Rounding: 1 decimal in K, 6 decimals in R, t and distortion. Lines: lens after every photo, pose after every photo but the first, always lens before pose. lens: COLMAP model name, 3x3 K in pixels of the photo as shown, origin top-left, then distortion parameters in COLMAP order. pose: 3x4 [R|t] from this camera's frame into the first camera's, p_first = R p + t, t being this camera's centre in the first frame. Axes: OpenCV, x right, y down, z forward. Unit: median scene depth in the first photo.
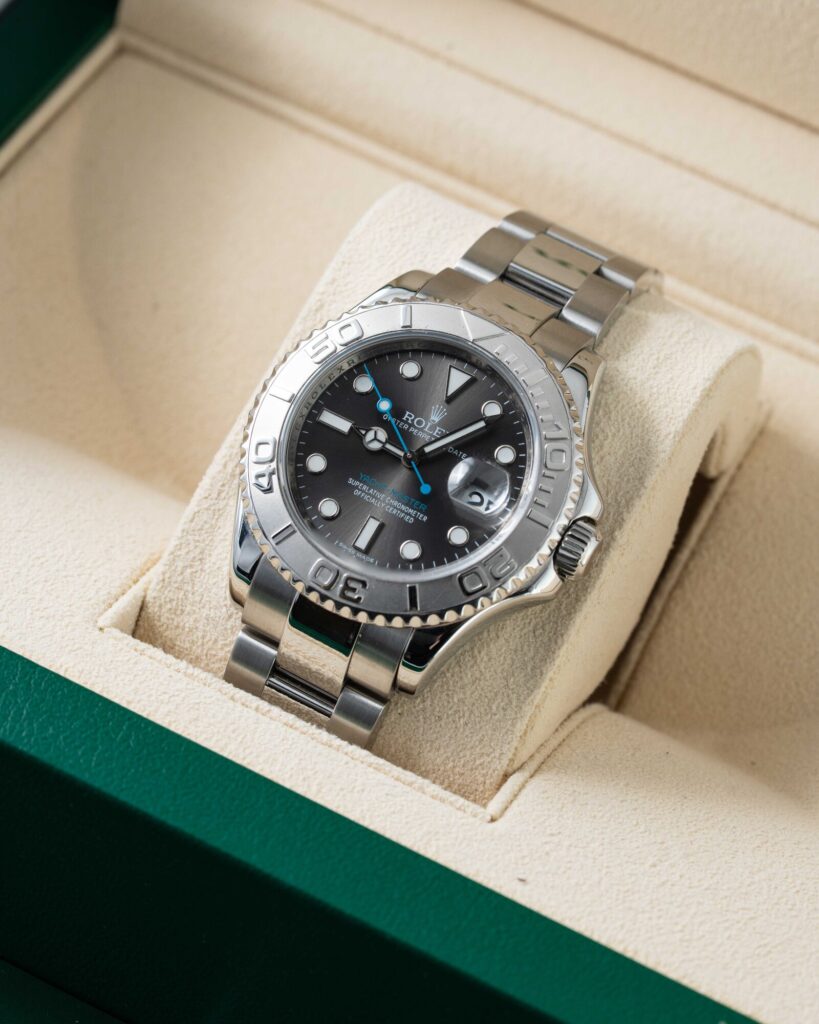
lens RADIAL K [[4668.5, 0, 415.3], [0, 4668.5, 406.6], [0, 0, 1]] dist [0.070746, 0.000000]
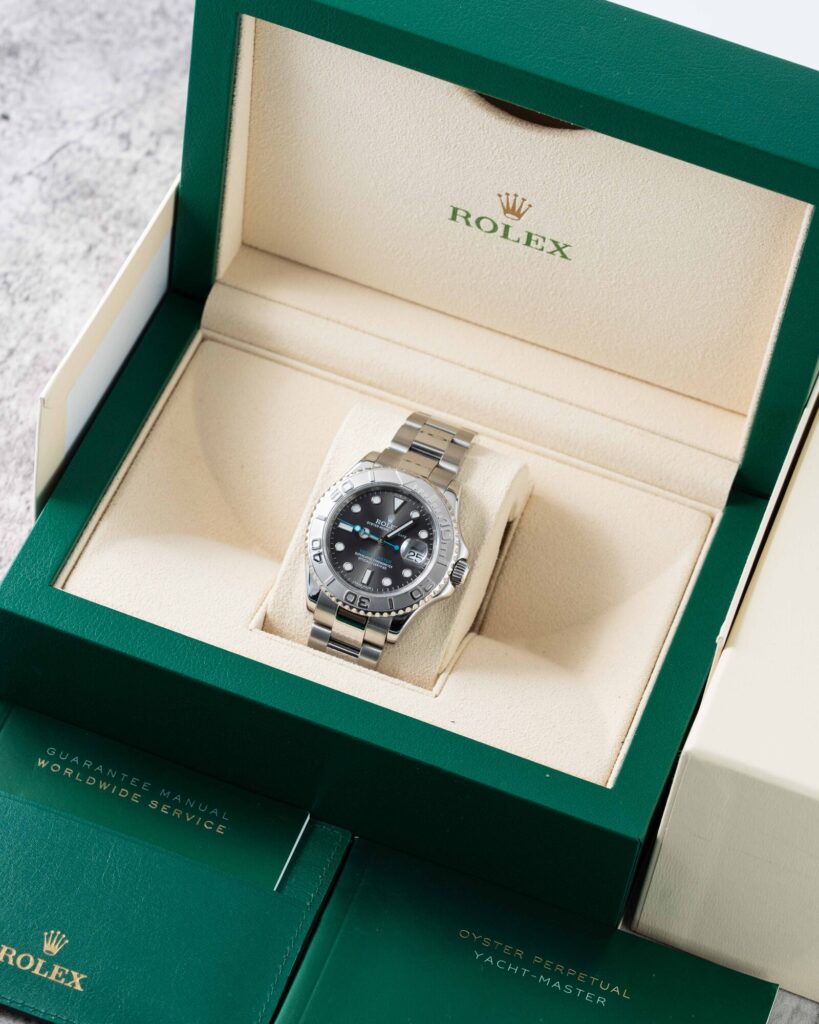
lens RADIAL K [[4668.5, 0, 409.4], [0, 4668.5, 512.0], [0, 0, 1]] dist [0.070746, 0.000000]
pose [[0.991470, -0.111852, 0.066904, -0.134046], [0.104597, 0.989108, 0.103559, -0.229408], [-0.077759, -0.095678, 0.992371, -1.204701]]
